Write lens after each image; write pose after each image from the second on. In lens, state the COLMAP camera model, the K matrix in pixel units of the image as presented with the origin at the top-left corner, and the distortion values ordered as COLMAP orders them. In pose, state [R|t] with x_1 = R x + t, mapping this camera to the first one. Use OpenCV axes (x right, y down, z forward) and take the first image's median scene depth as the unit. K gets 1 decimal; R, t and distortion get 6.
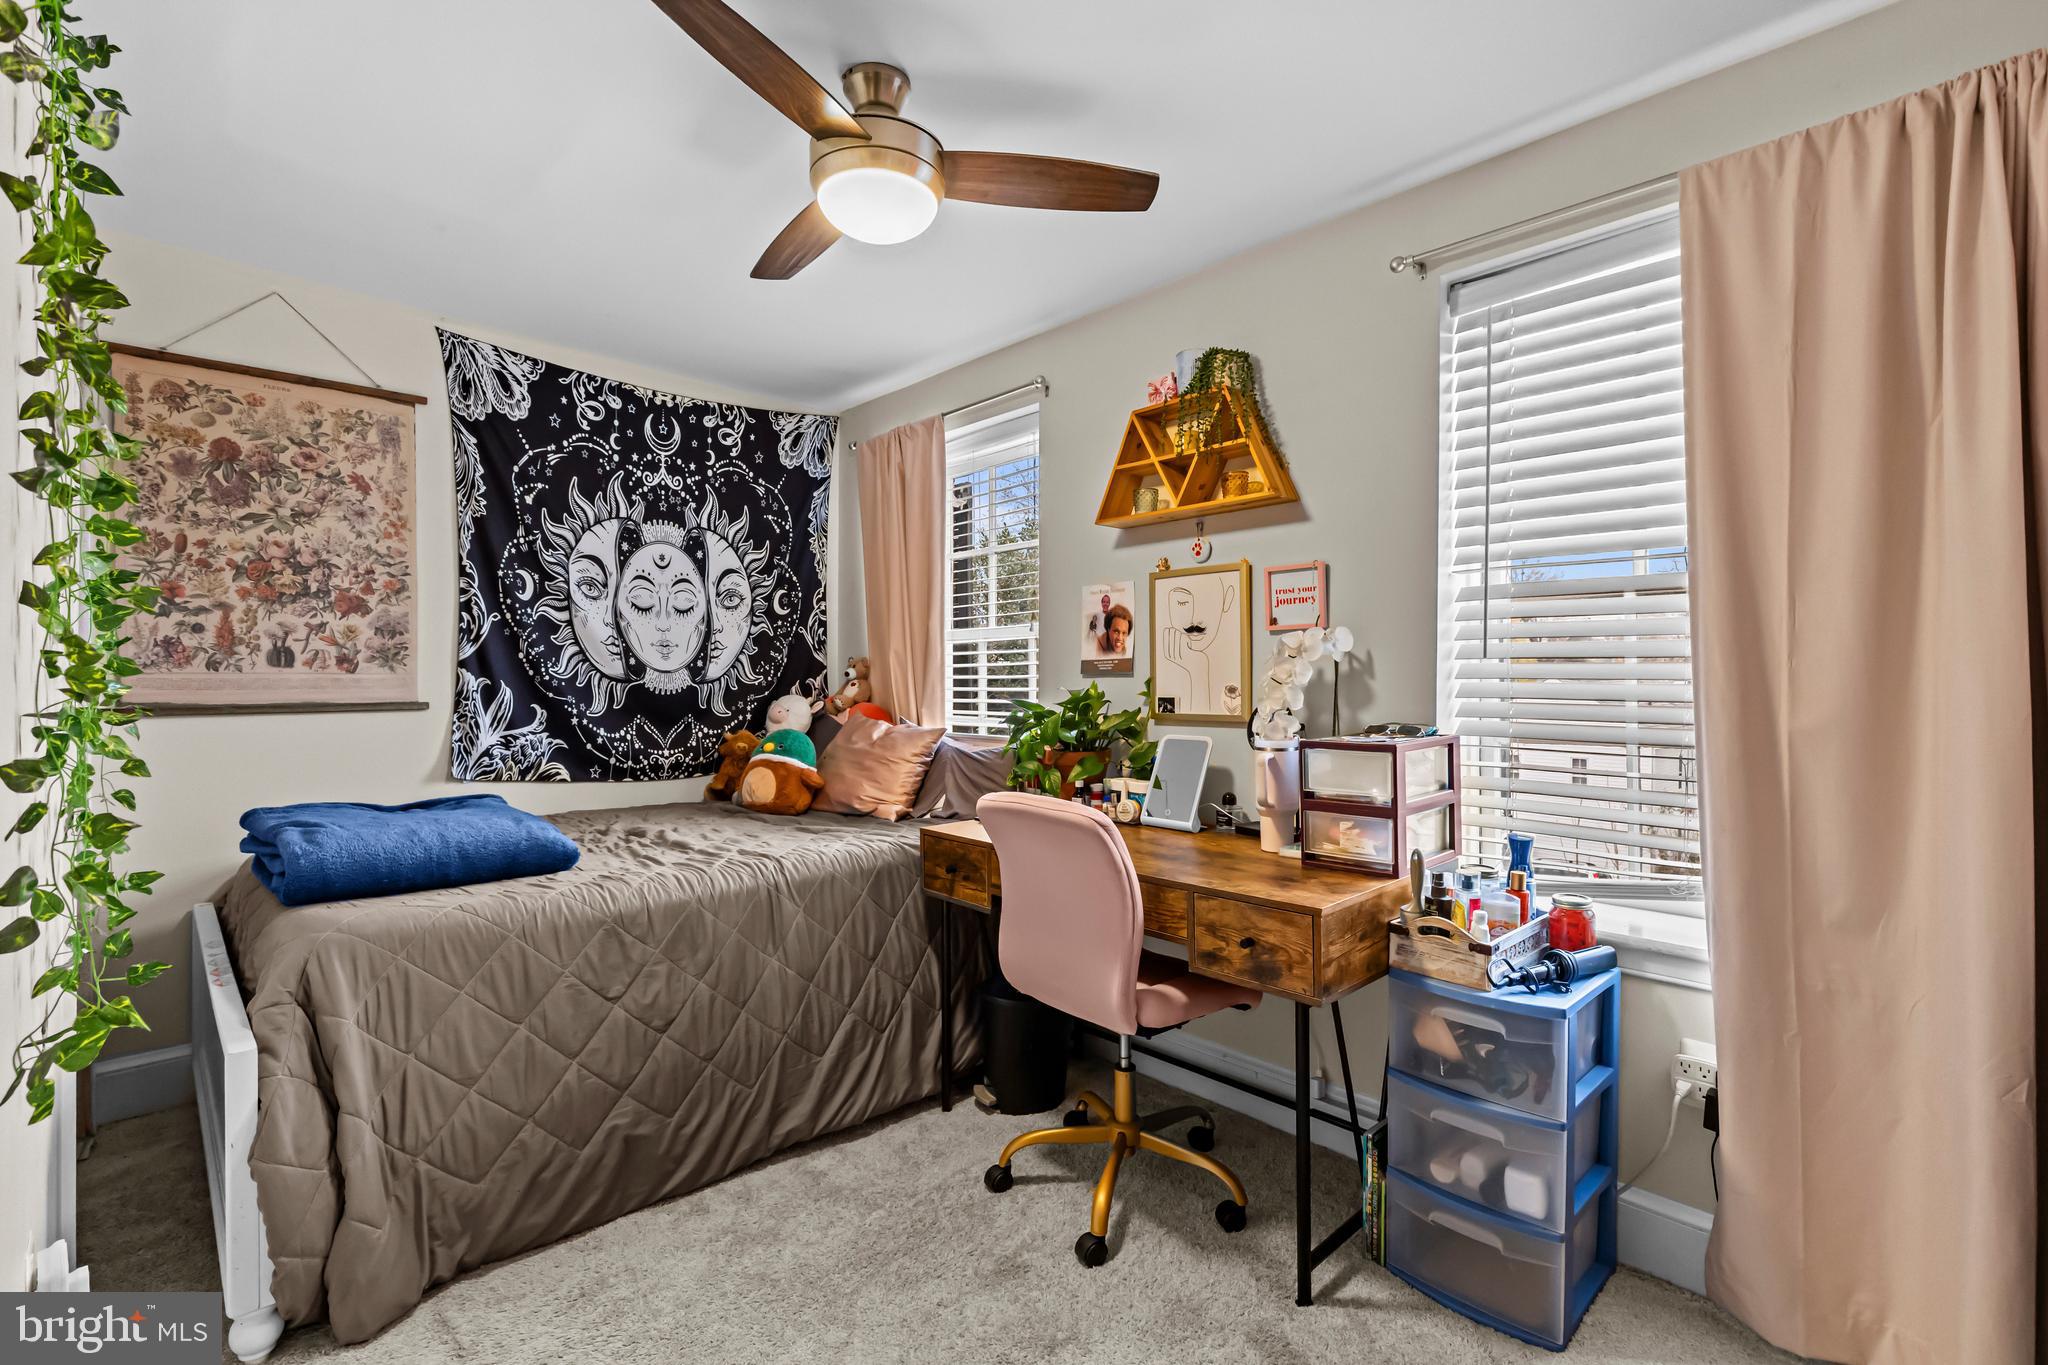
lens RADIAL K [[918.4, 0, 1027.0], [0, 918.4, 686.0], [0, 0, 1]] dist [0.009813, -0.003809]
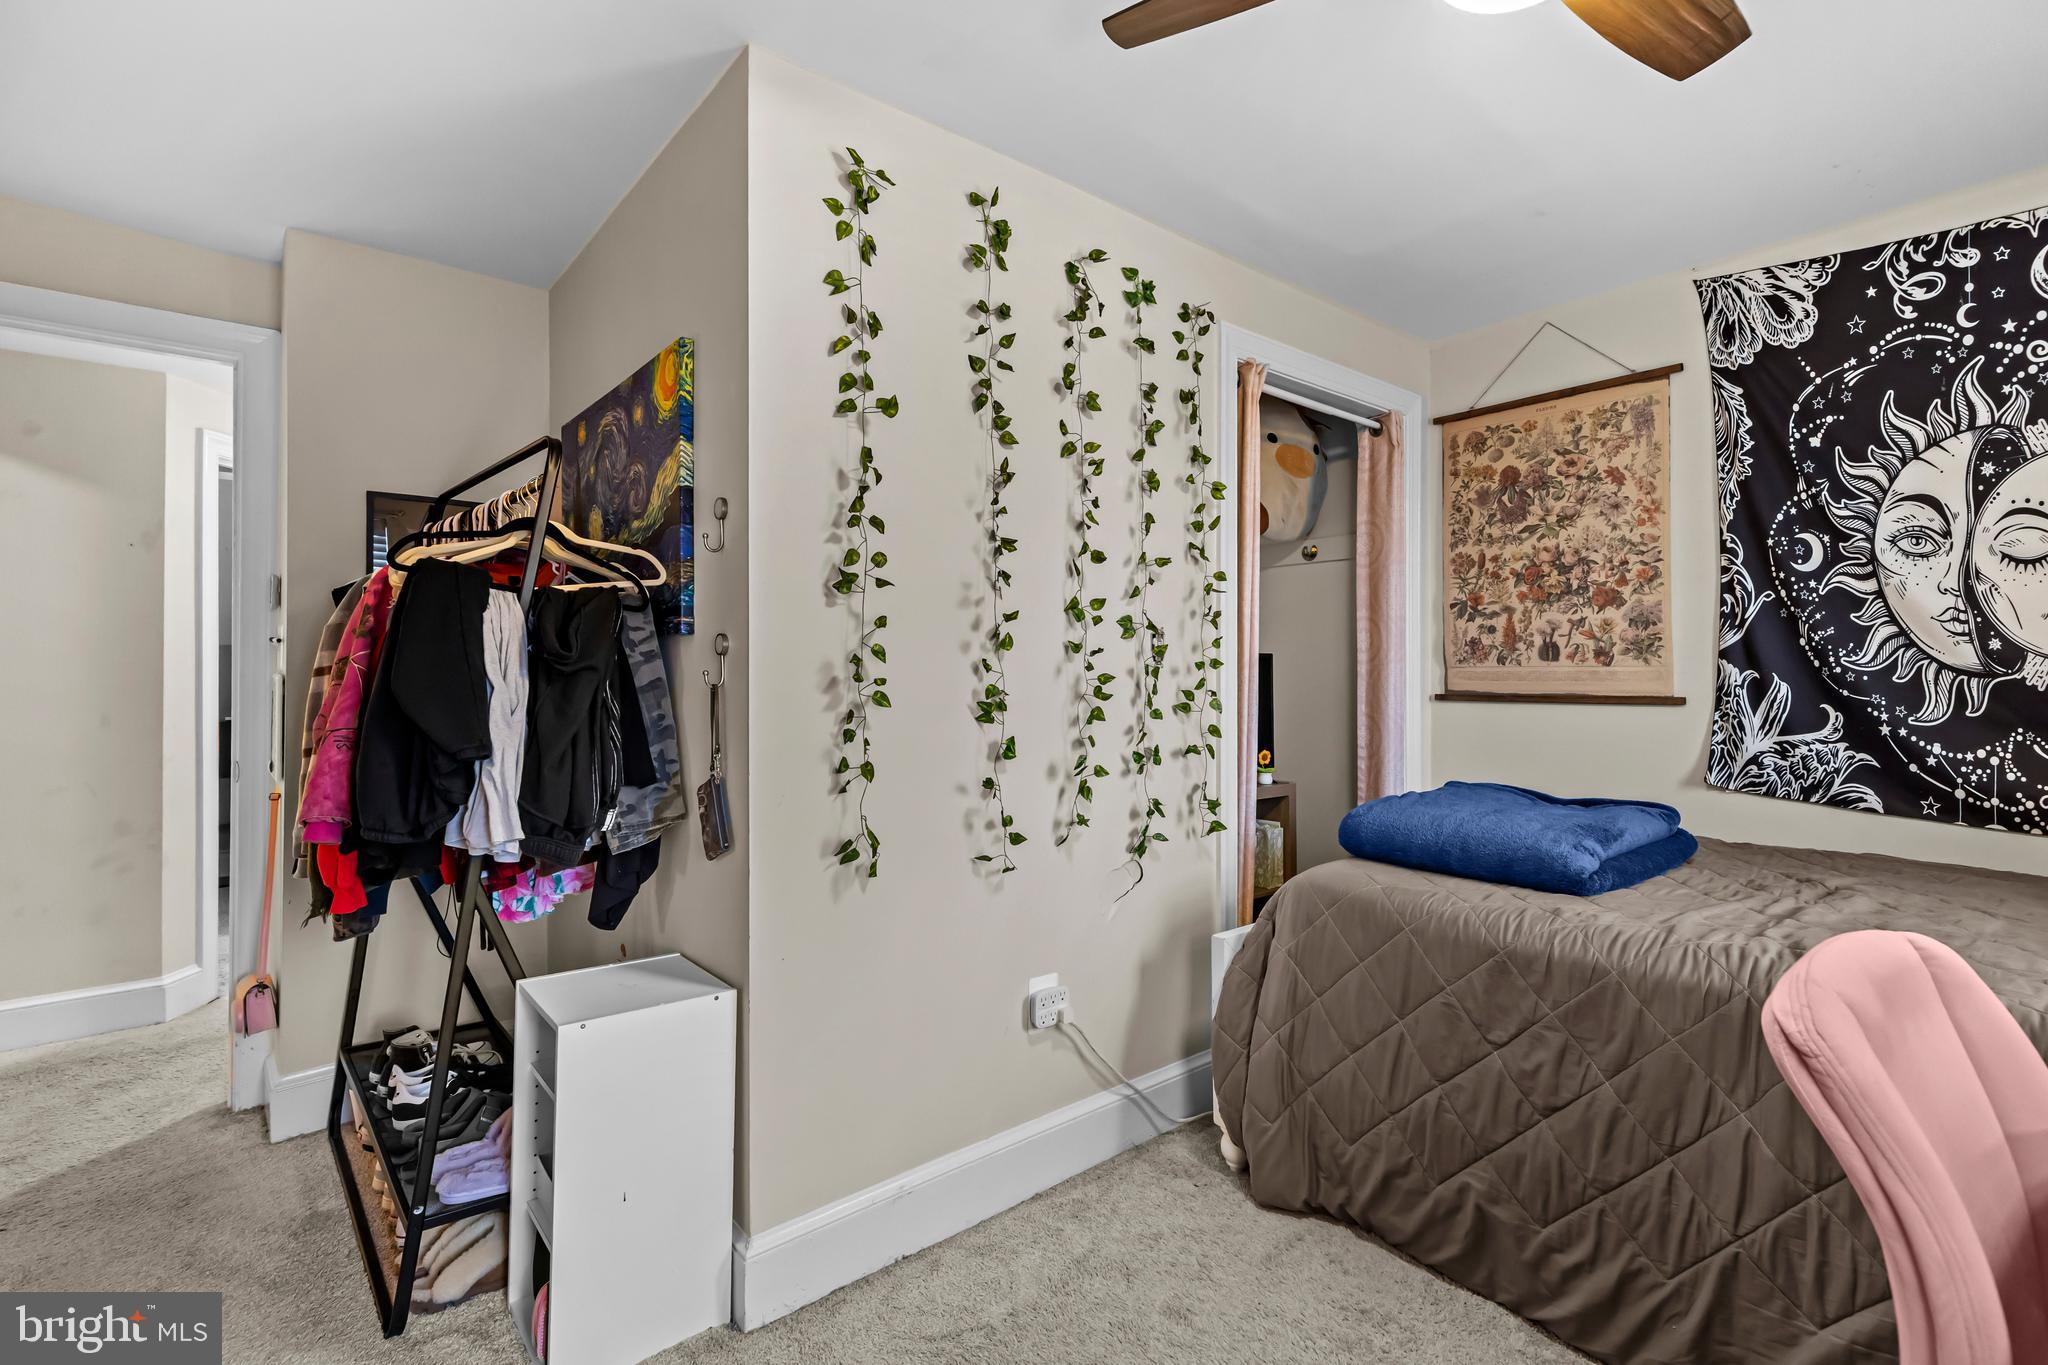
lens RADIAL K [[926.0, 0, 1036.1], [0, 926.0, 663.5], [0, 0, 1]] dist [0.002242, 0.000055]
pose [[-0.062376, -0.007737, -0.998023, 0.310244], [-0.006530, 0.999952, -0.007344, -0.004878], [0.998031, 0.006059, -0.062424, 0.432894]]
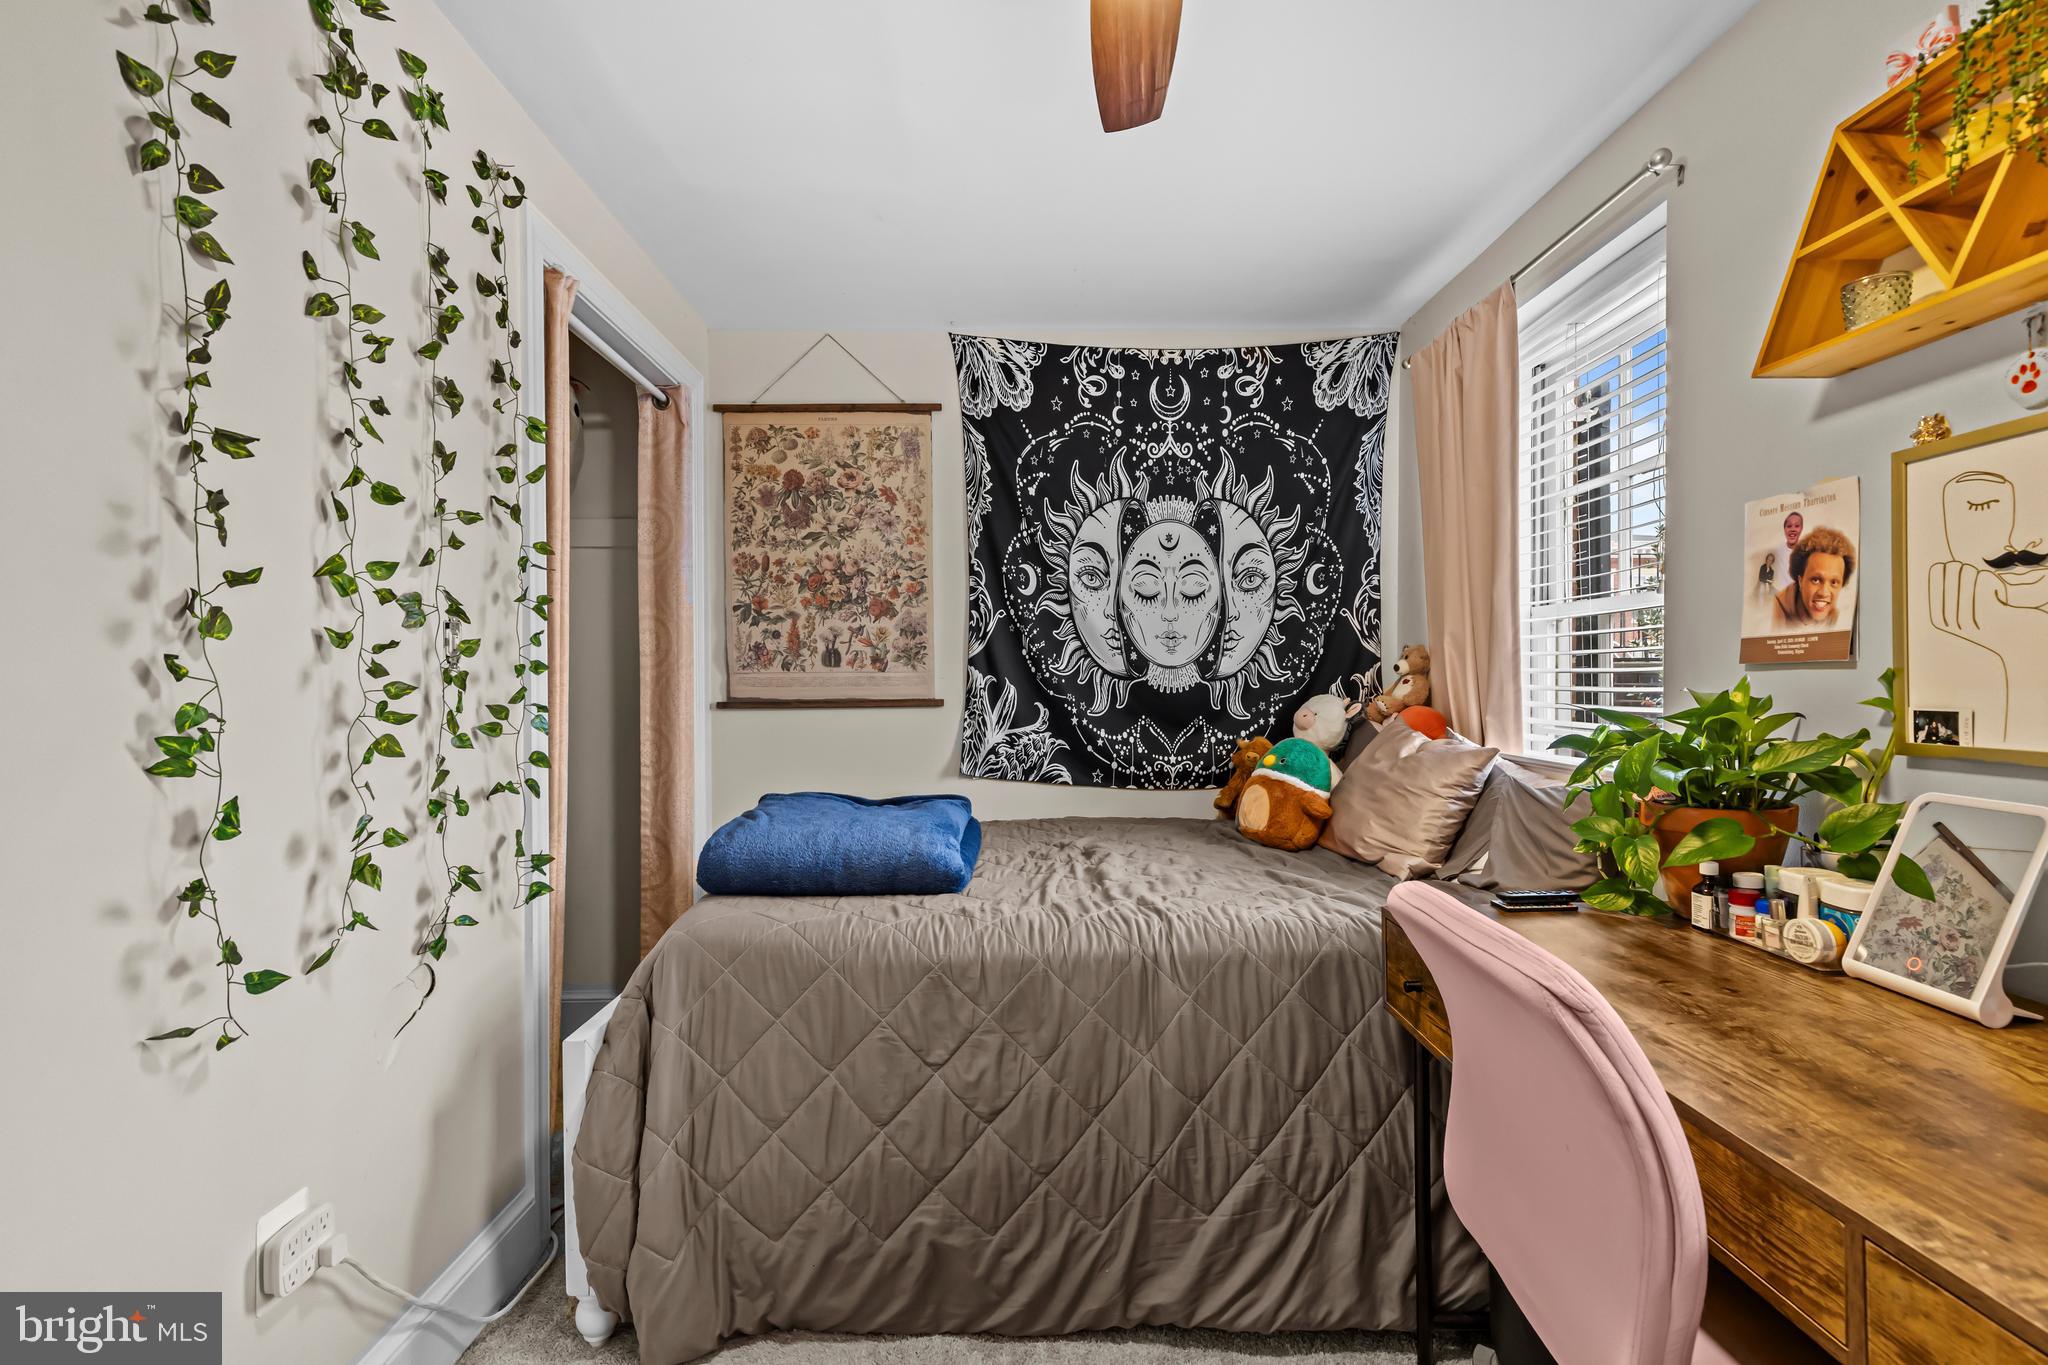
lens RADIAL K [[918.4, 0, 1027.0], [0, 918.4, 686.0], [0, 0, 1]] dist [0.009813, -0.003809]
pose [[0.740929, 0.003160, -0.671576, 0.114280], [0.000541, 0.999986, 0.005302, -0.002778], [0.671583, -0.004292, 0.740917, 0.310067]]
